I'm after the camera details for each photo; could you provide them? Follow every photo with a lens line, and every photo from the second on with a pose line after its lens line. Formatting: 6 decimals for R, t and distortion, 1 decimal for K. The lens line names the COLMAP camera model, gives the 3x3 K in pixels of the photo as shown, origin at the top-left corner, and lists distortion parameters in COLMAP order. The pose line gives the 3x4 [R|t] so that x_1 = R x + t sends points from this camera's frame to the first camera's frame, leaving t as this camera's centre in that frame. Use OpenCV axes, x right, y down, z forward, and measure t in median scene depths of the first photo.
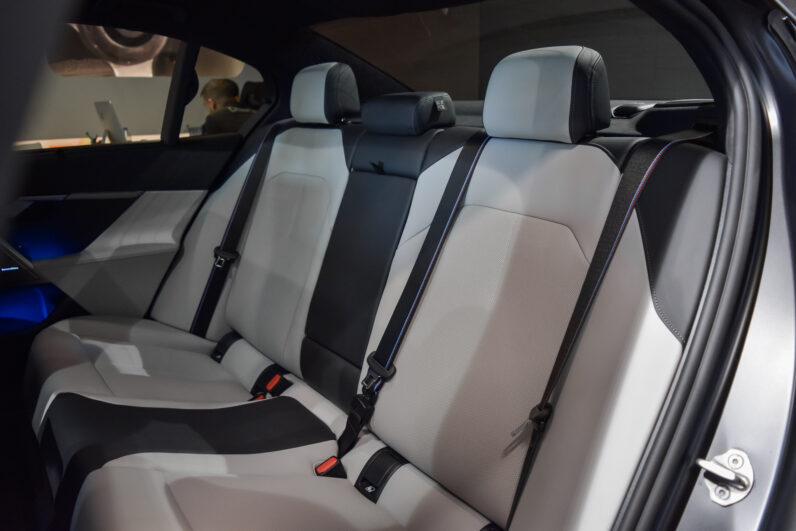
lens RADIAL K [[621.5, 0, 399.1], [0, 621.5, 265.3], [0, 0, 1]] dist [-0.074979, -0.008109]
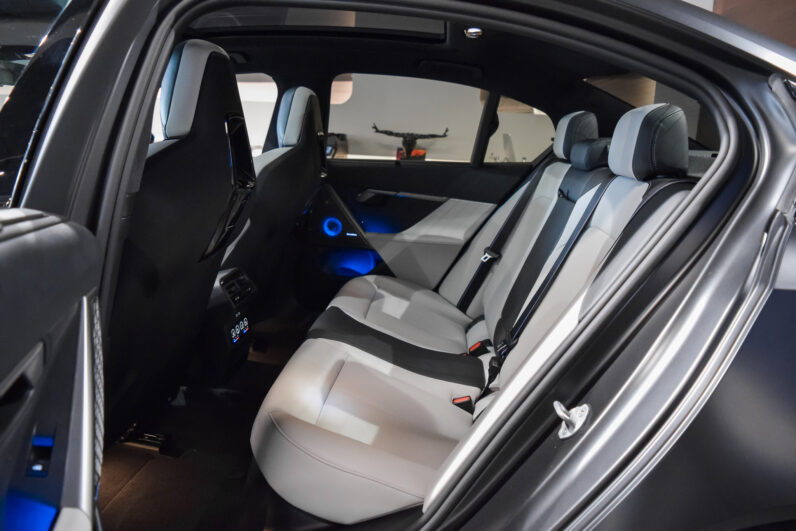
lens RADIAL K [[621.5, 0, 397.0], [0, 621.5, 265.8], [0, 0, 1]] dist [-0.074979, -0.008109]
pose [[0.759750, 0.179418, -0.624972, 0.394711], [-0.217478, 0.975937, 0.015795, 0.030411], [0.612767, 0.123917, 0.780487, -0.132393]]
